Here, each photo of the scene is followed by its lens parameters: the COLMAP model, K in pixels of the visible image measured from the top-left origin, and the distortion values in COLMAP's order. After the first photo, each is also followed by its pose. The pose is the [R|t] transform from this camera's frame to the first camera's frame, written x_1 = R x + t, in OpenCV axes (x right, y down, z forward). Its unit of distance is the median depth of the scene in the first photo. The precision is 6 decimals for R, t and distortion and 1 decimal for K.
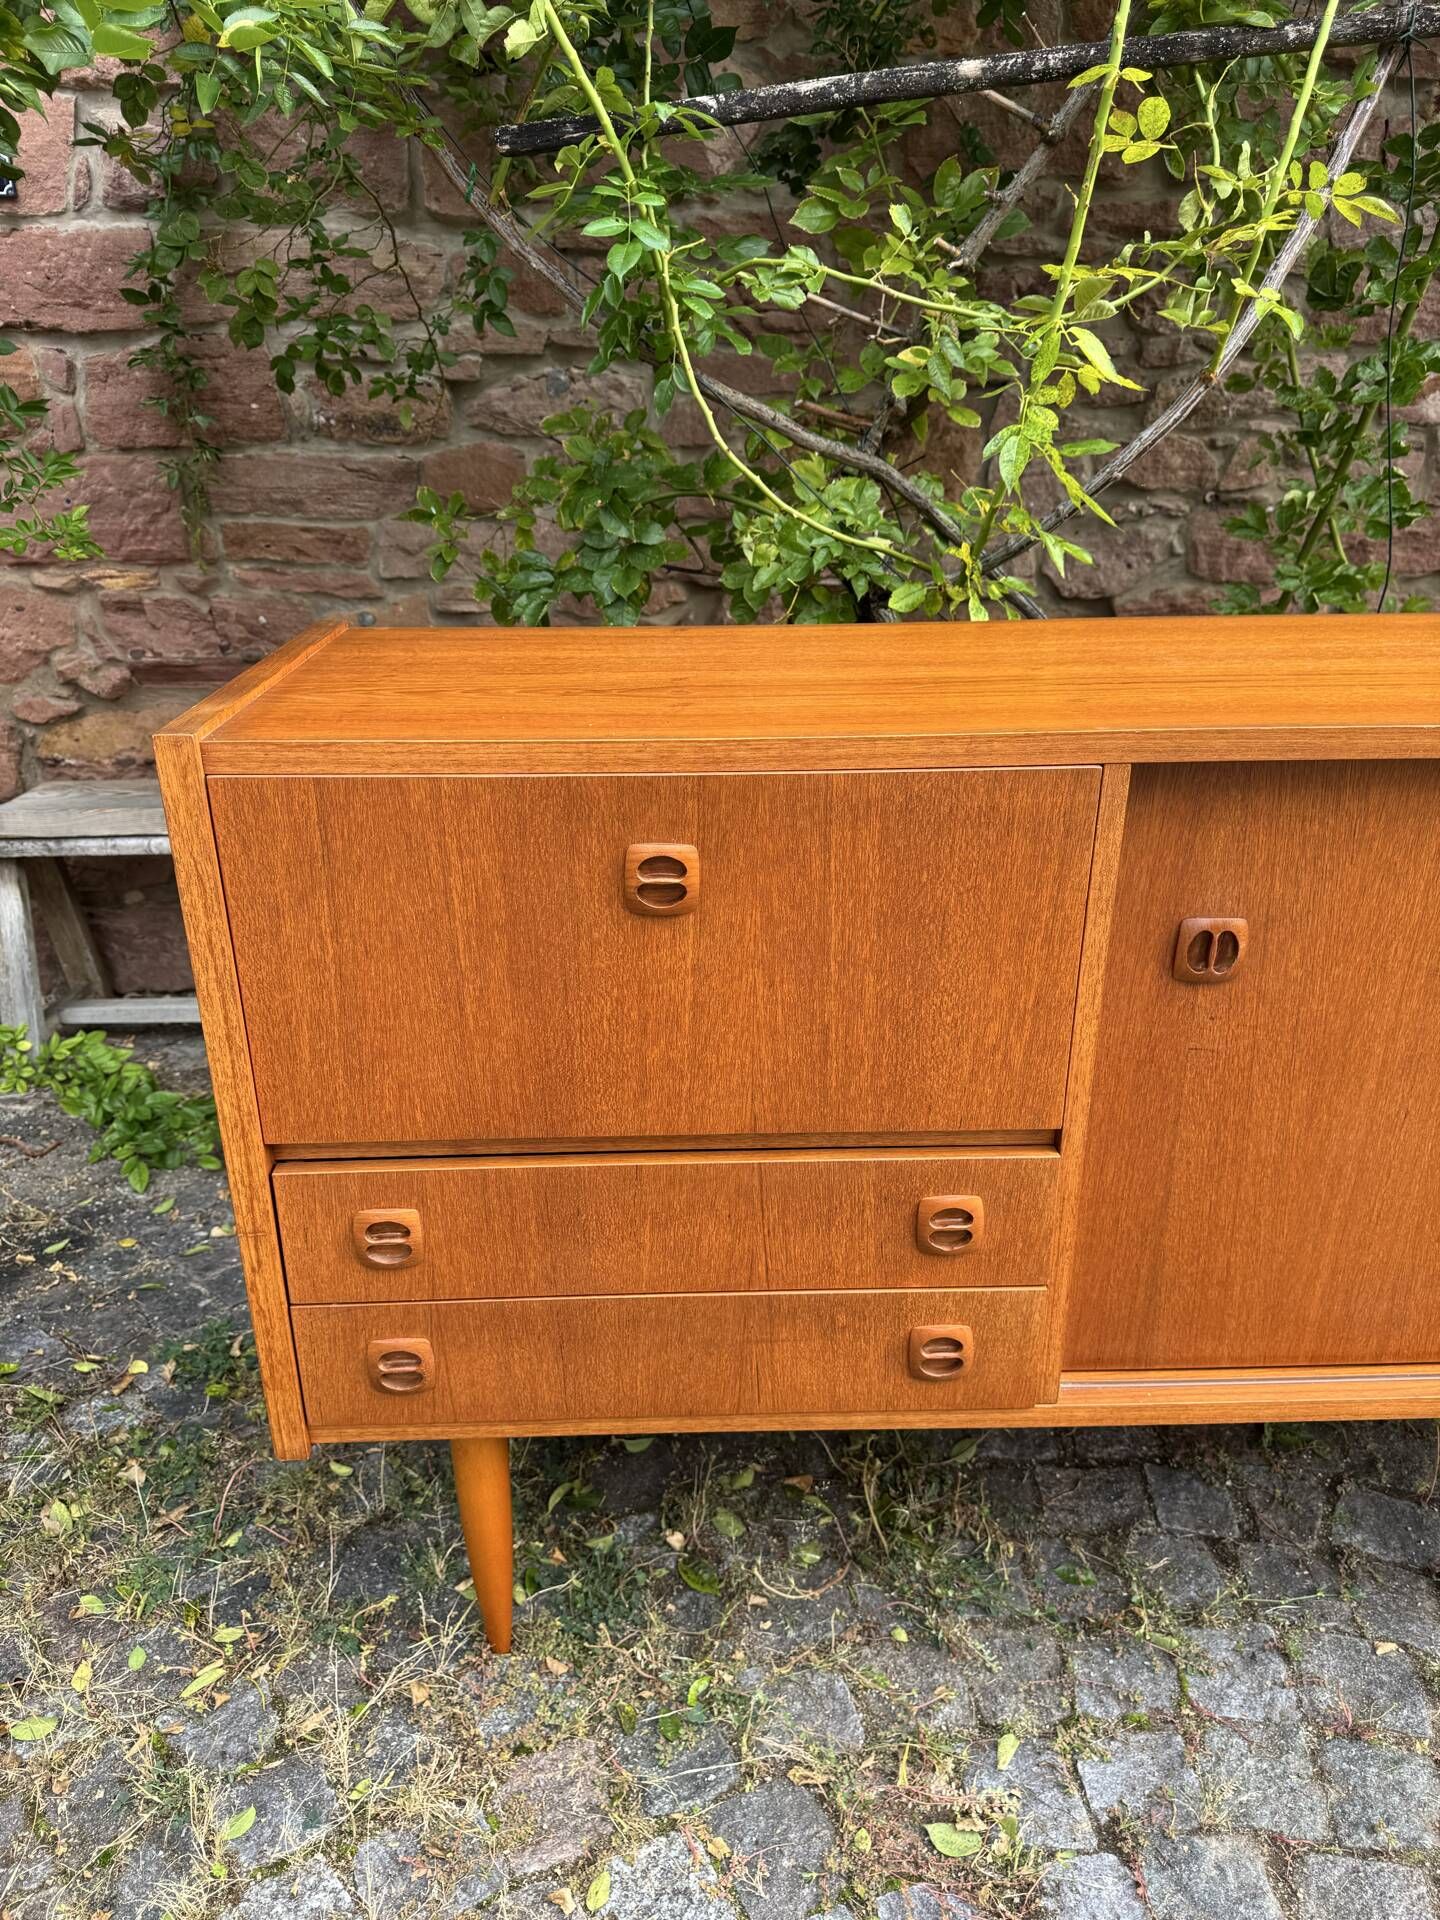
lens RADIAL K [[1367.9, 0, 714.7], [0, 1367.9, 968.4], [0, 0, 1]] dist [0.014791, -0.019167]
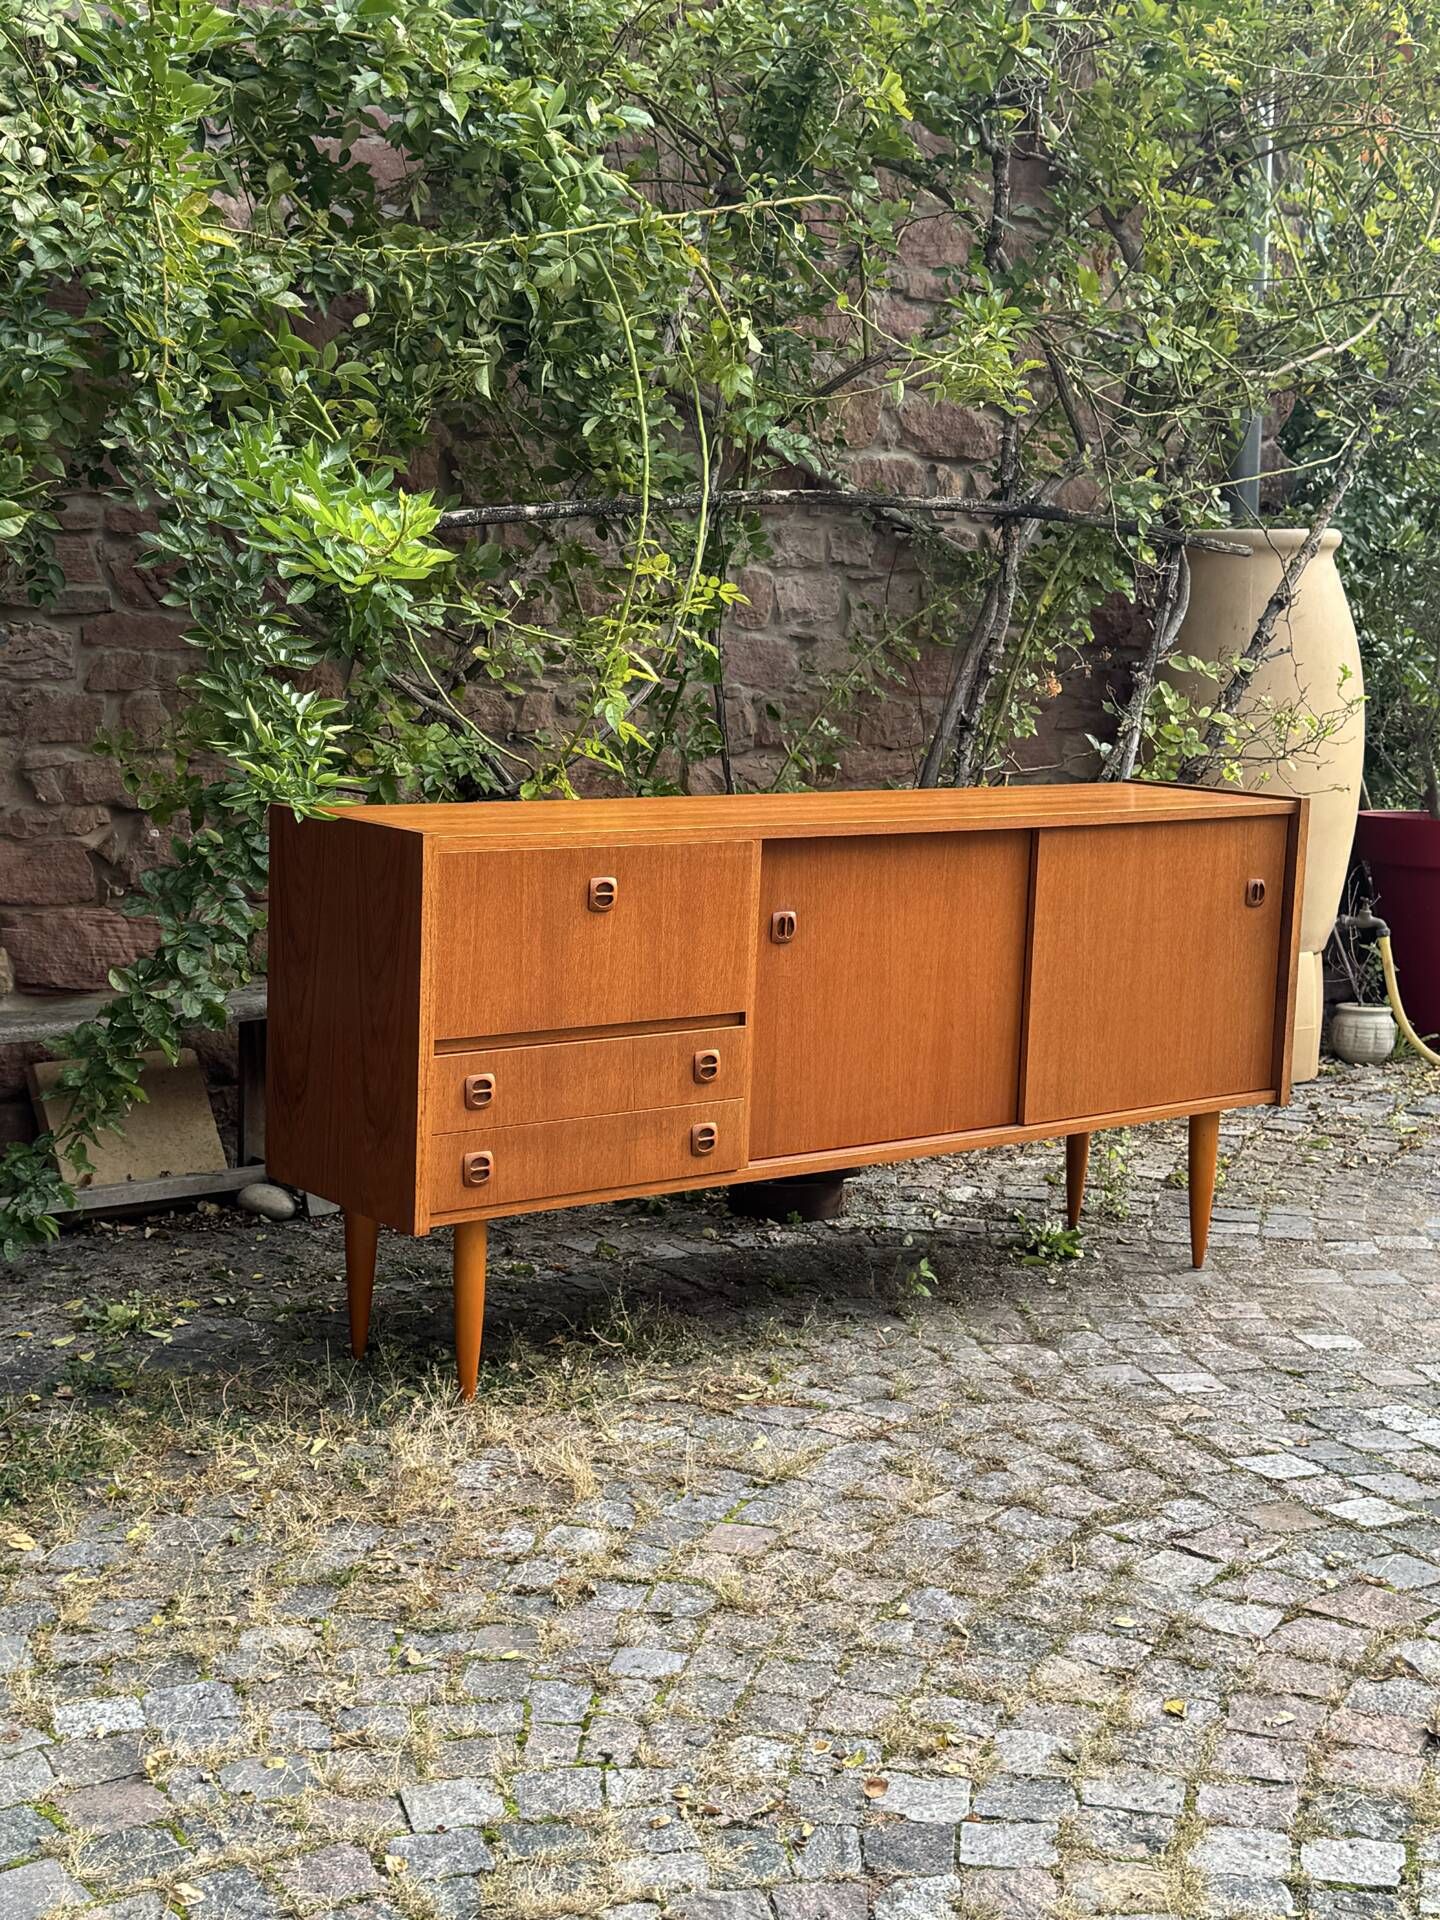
lens RADIAL K [[2555.3, 0, 720.0], [0, 2555.3, 960.0], [0, 0, 1]] dist [0.005551, 1.492563]
pose [[0.802384, -0.050981, 0.594626, -1.785529], [0.194871, 0.964115, -0.180299, 0.623320], [-0.564096, 0.260545, 0.783525, -1.769301]]
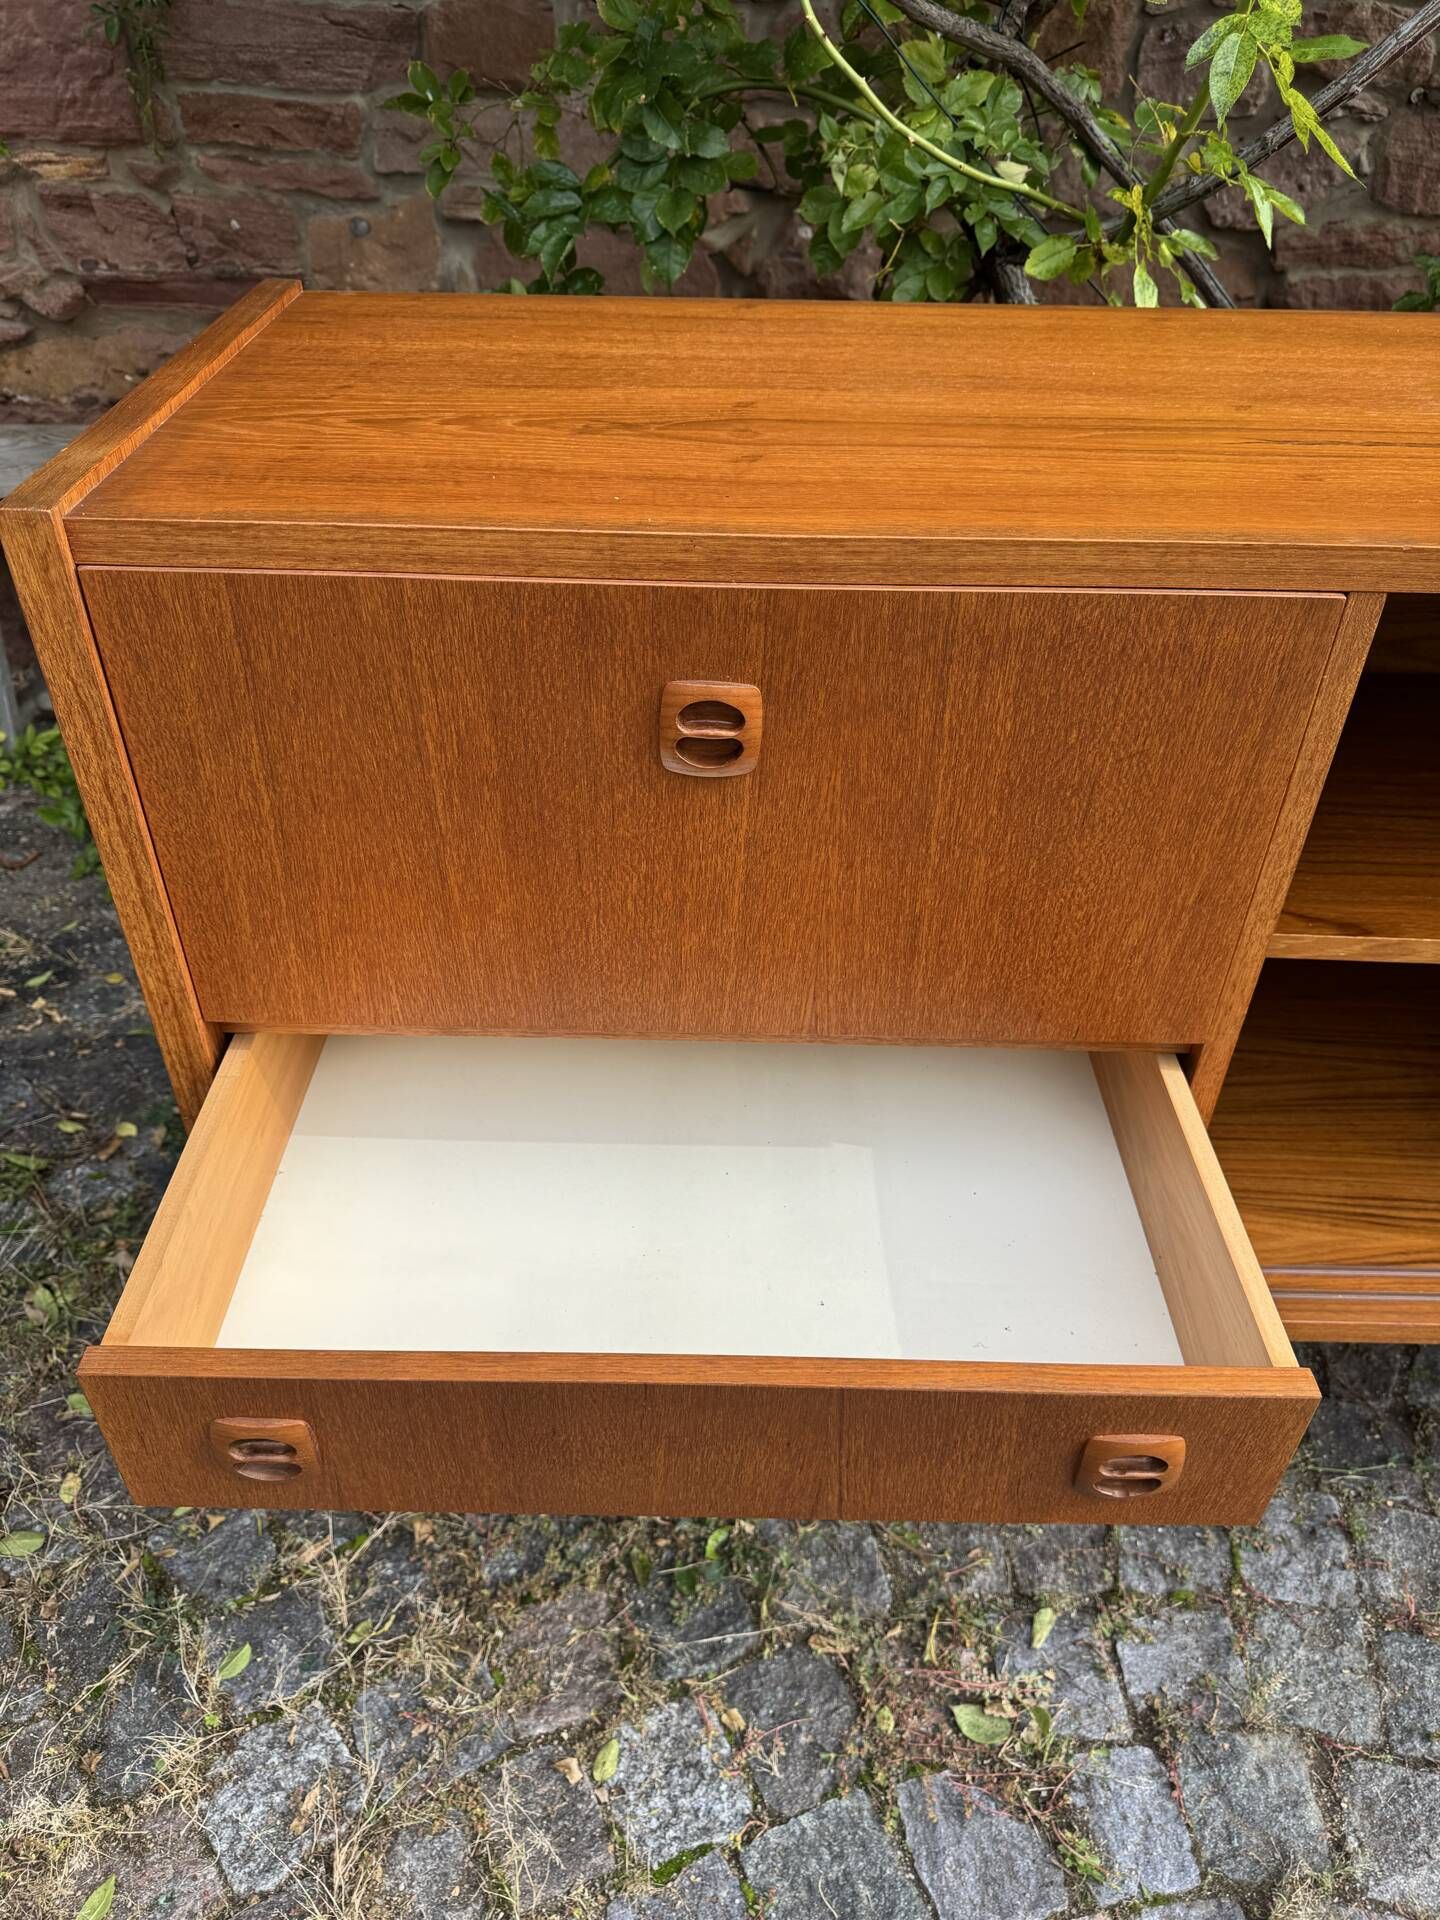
lens RADIAL K [[1376.1, 0, 716.1], [0, 1376.1, 969.6], [0, 0, 1]] dist [-0.006135, -0.001059]
pose [[0.998892, 0.043621, -0.017682, -0.013459], [-0.037518, 0.964744, 0.260502, -0.098868], [0.028422, -0.259550, 0.965311, 0.195207]]
